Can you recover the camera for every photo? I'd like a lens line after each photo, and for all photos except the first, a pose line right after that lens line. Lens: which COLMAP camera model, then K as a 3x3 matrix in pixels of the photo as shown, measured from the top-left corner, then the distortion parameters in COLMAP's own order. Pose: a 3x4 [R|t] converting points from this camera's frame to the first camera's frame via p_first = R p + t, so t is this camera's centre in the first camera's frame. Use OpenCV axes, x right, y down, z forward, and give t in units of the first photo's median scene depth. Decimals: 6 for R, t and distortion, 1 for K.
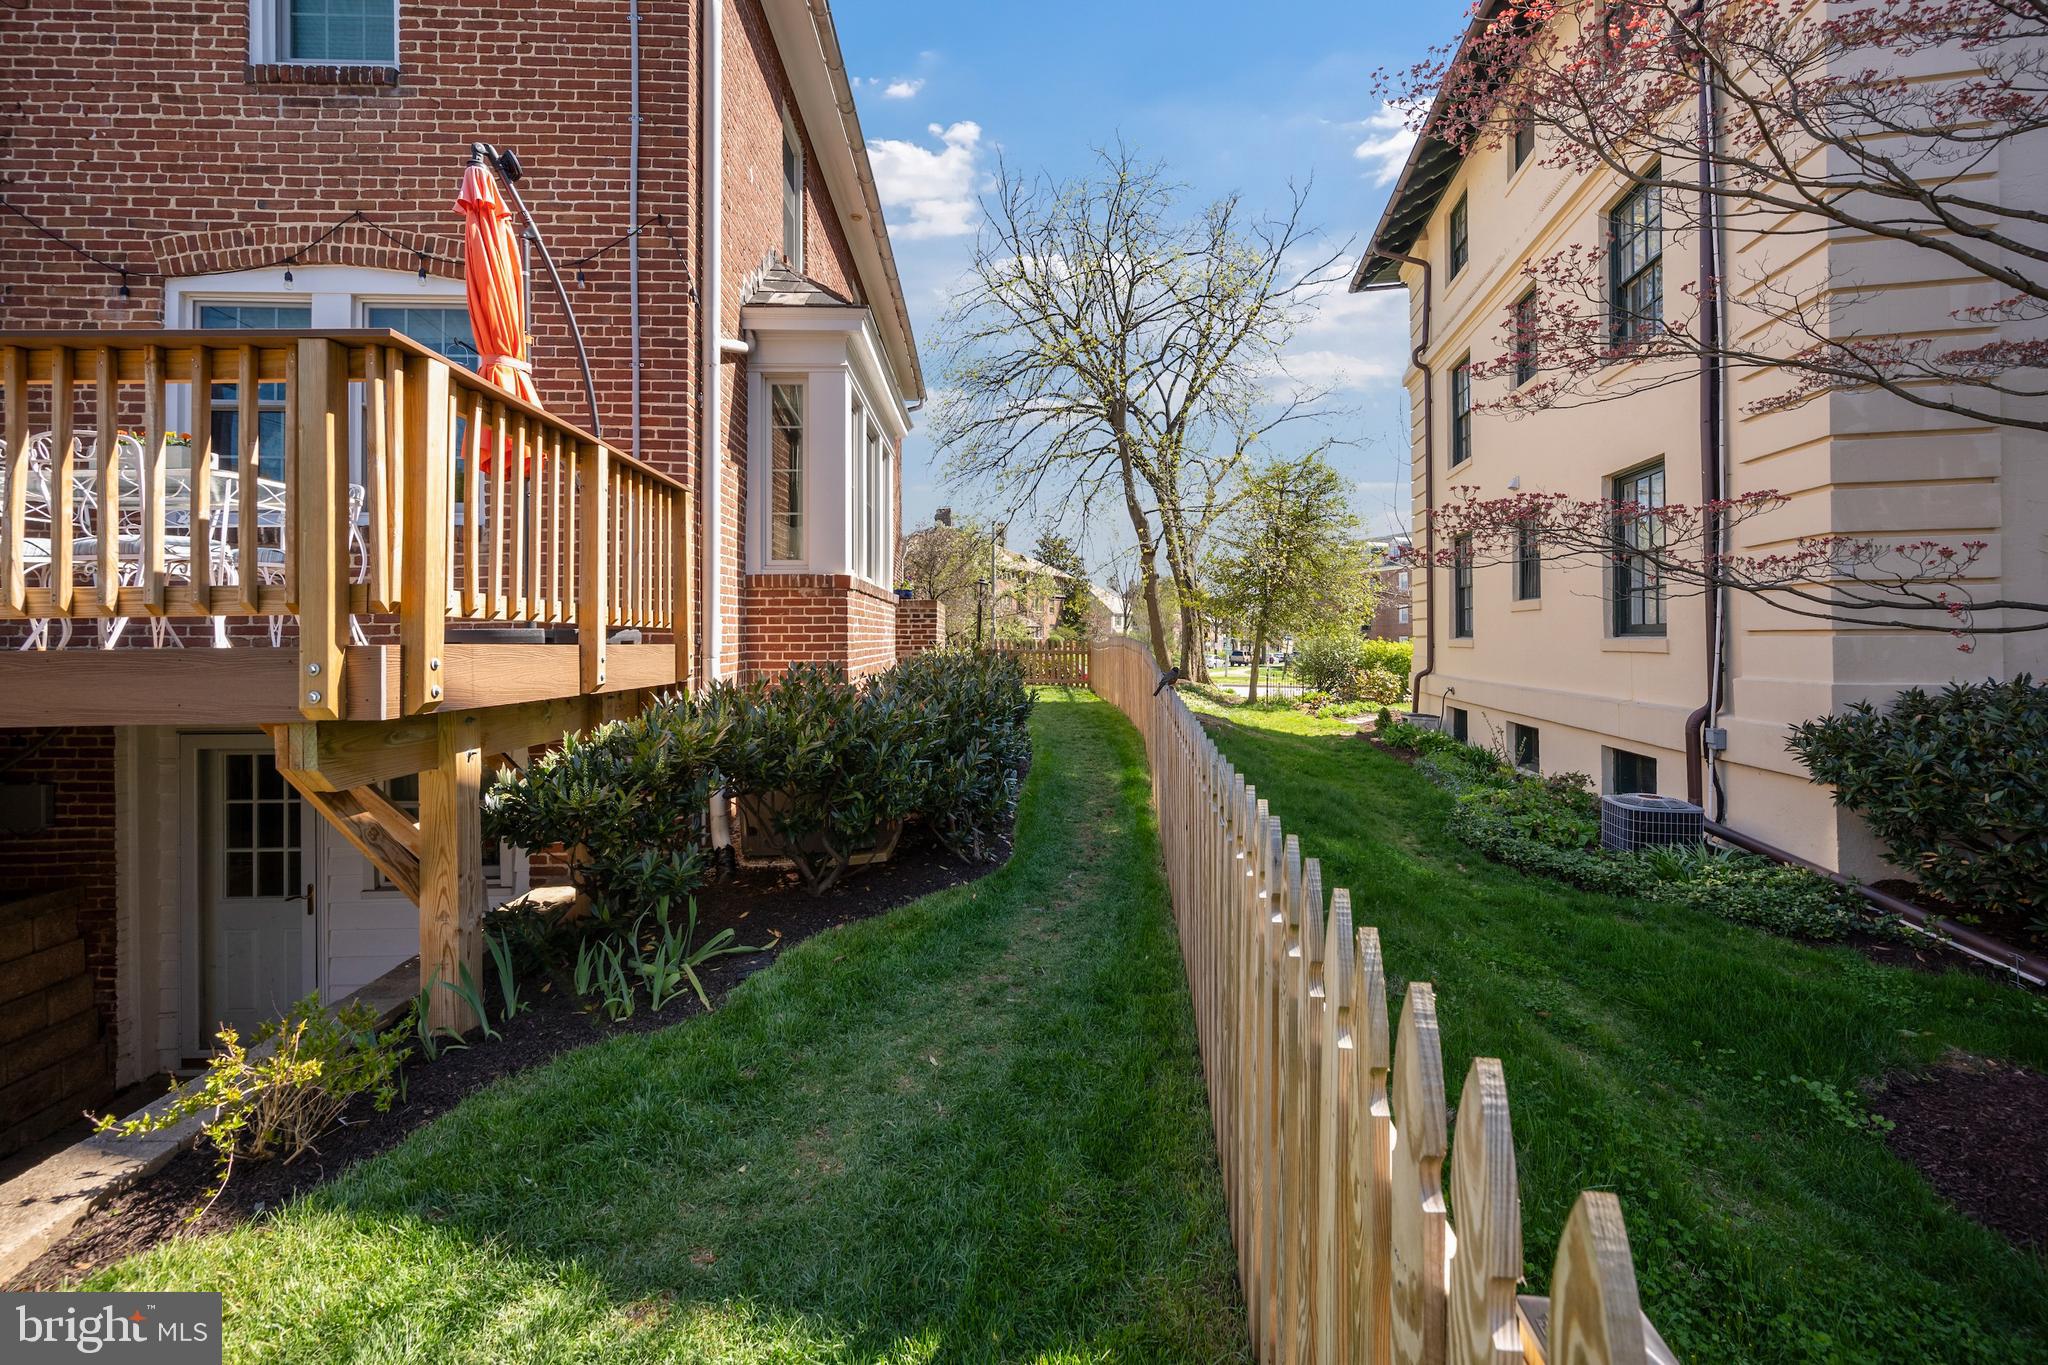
lens RADIAL K [[815.2, 0, 1025.0], [0, 815.2, 637.1], [0, 0, 1]] dist [-0.000100, 0.000110]
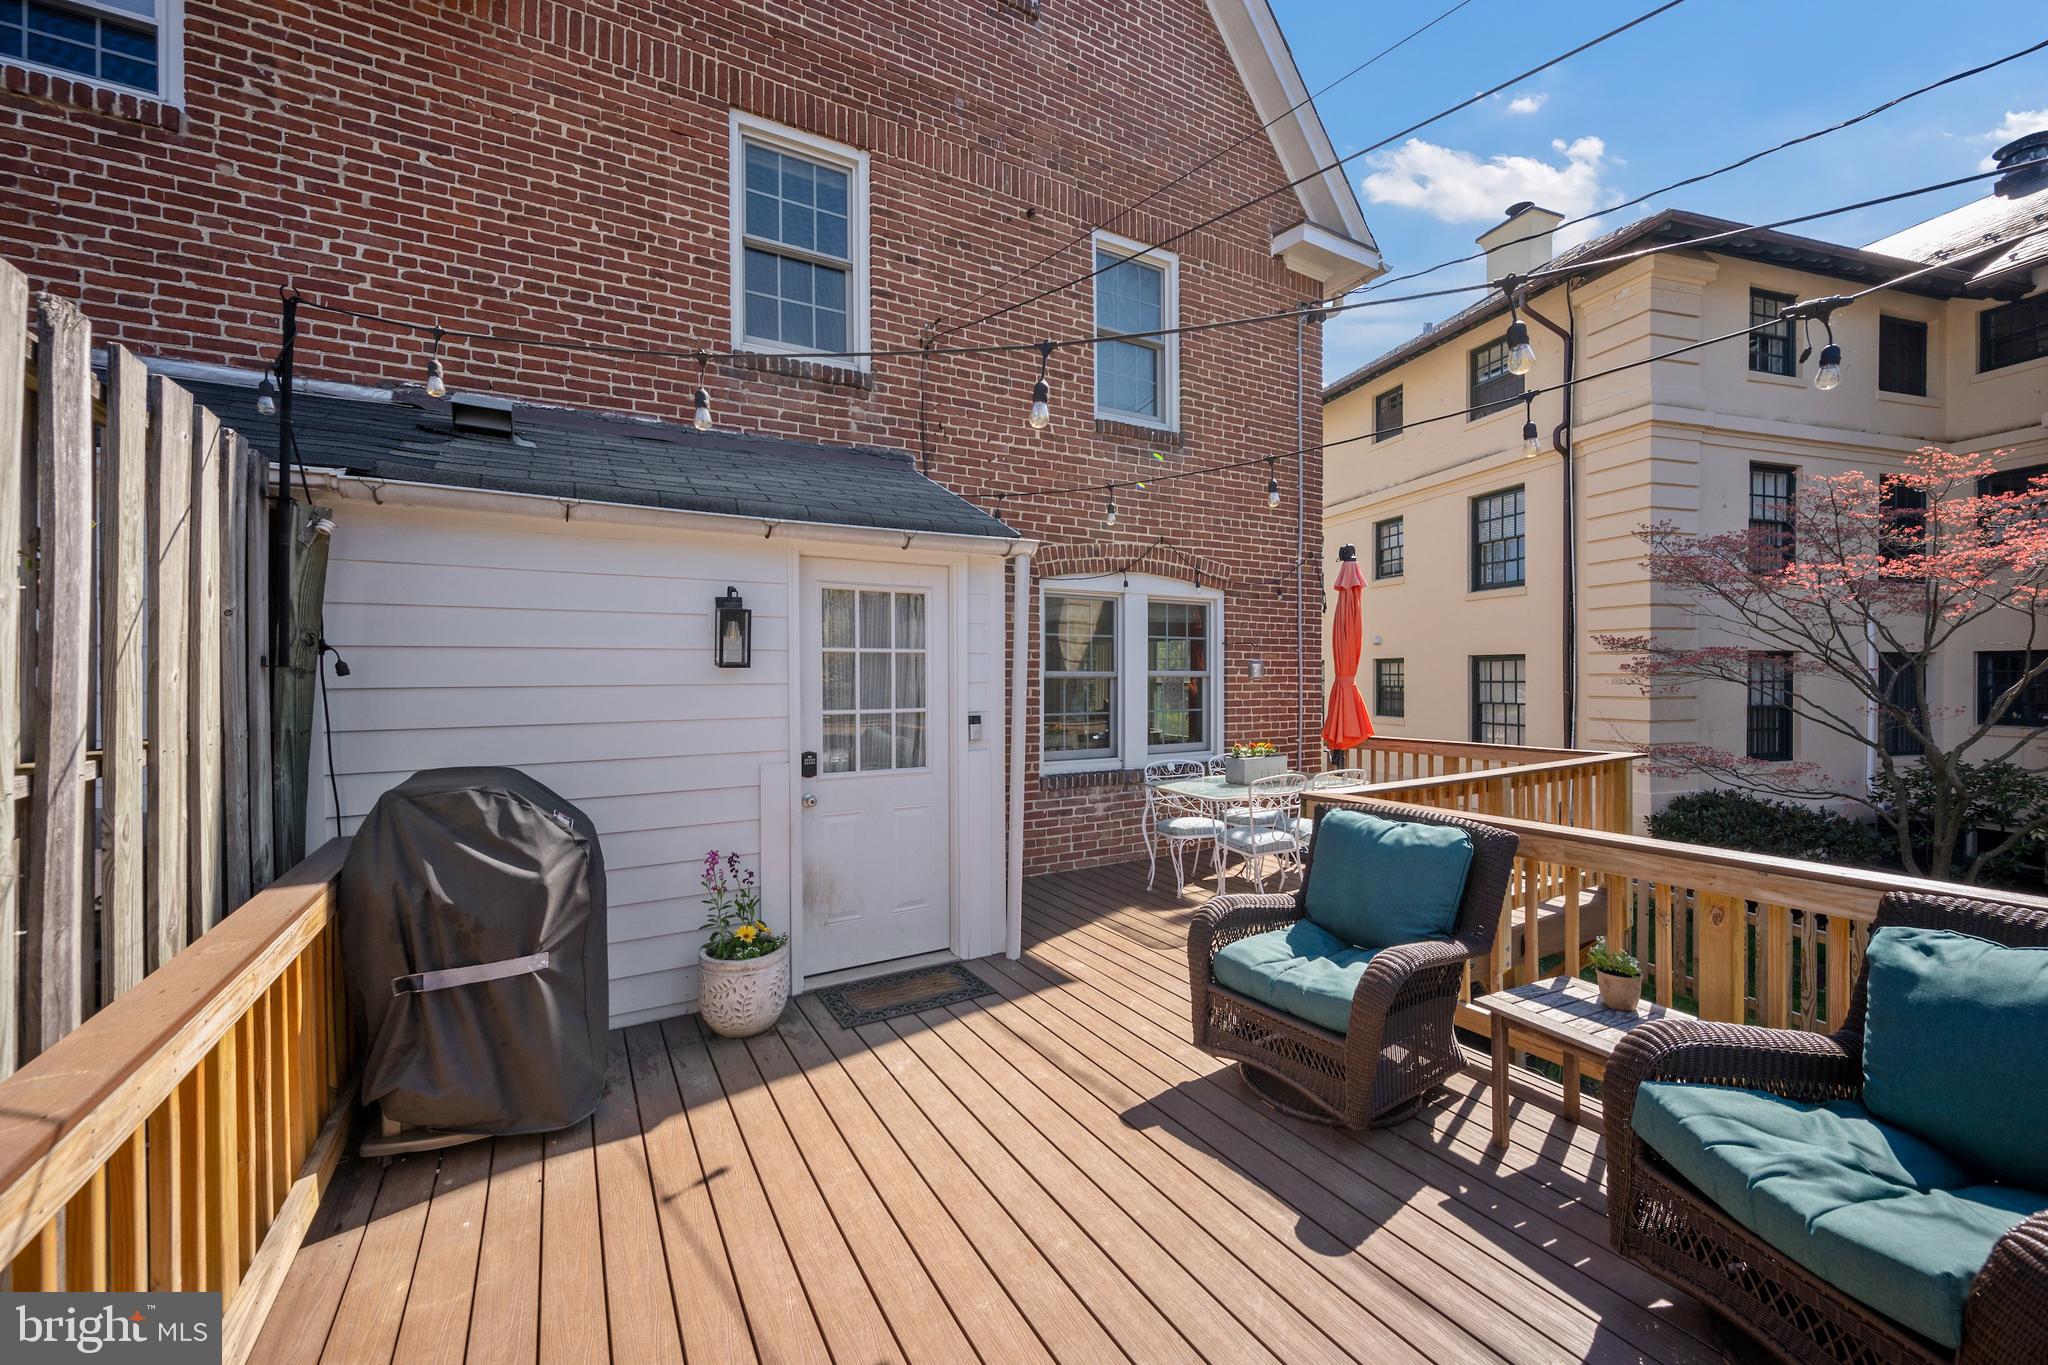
lens RADIAL K [[810.3, 0, 1031.4], [0, 810.3, 682.1], [0, 0, 1]] dist [-0.002064, -0.000369]
pose [[0.881369, -0.002263, 0.472423, -1.625436], [-0.004181, 0.999912, 0.012590, -0.291223], [-0.472410, -0.013071, 0.881282, -0.090737]]
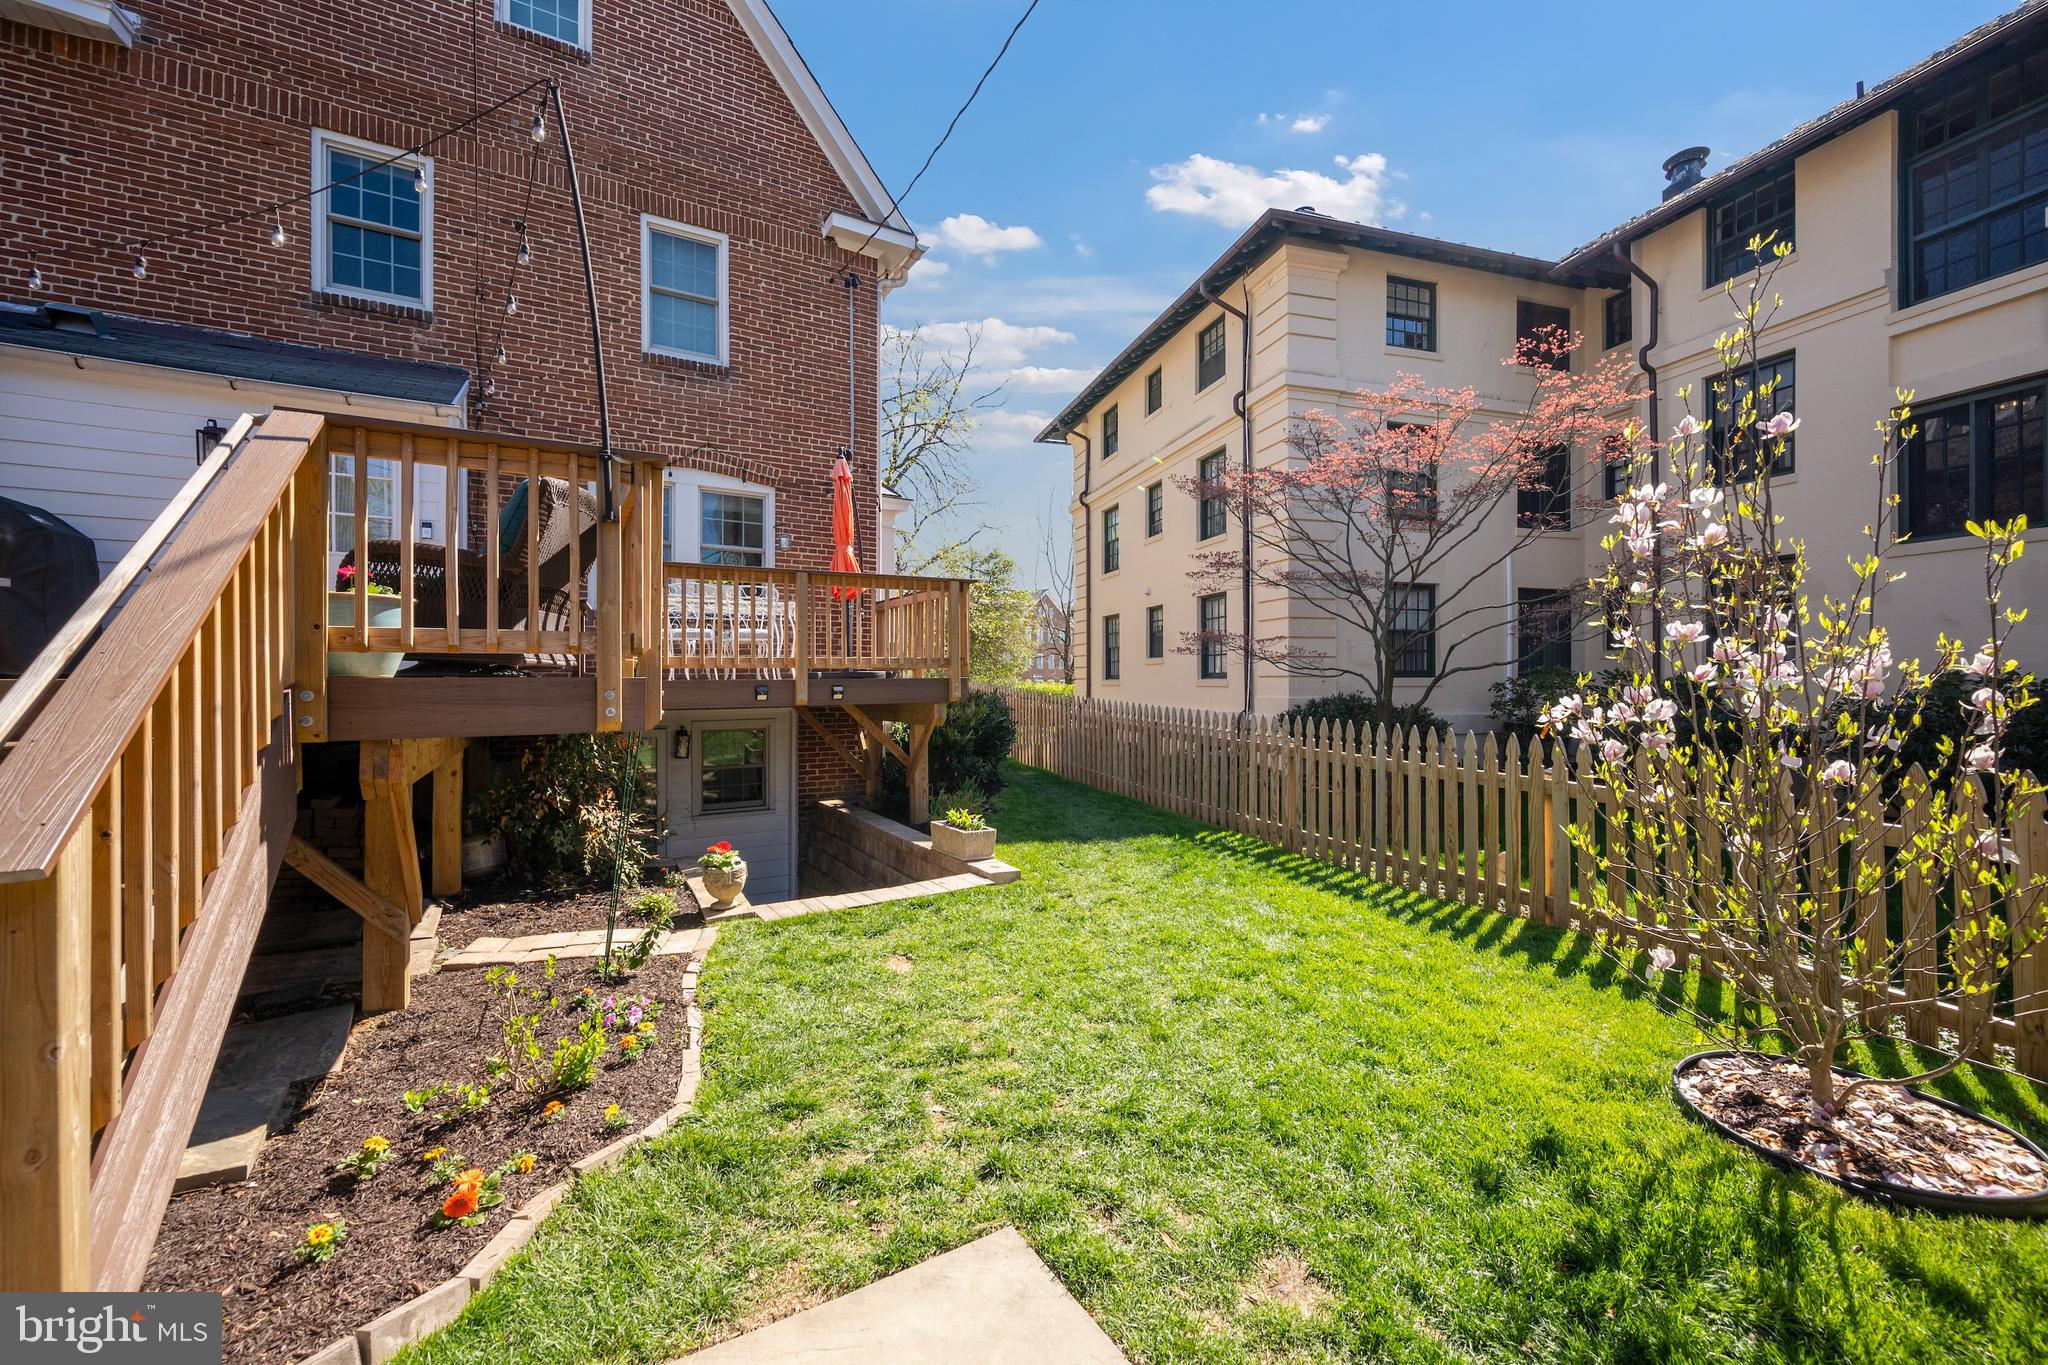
lens RADIAL K [[800.1, 0, 1028.5], [0, 800.1, 684.8], [0, 0, 1]] dist [-0.005421, 0.001052]
pose [[0.881208, 0.002038, 0.472724, -1.016758], [-0.004739, 0.999979, 0.004523, 0.011496], [-0.472704, -0.006226, 0.881199, -0.913725]]
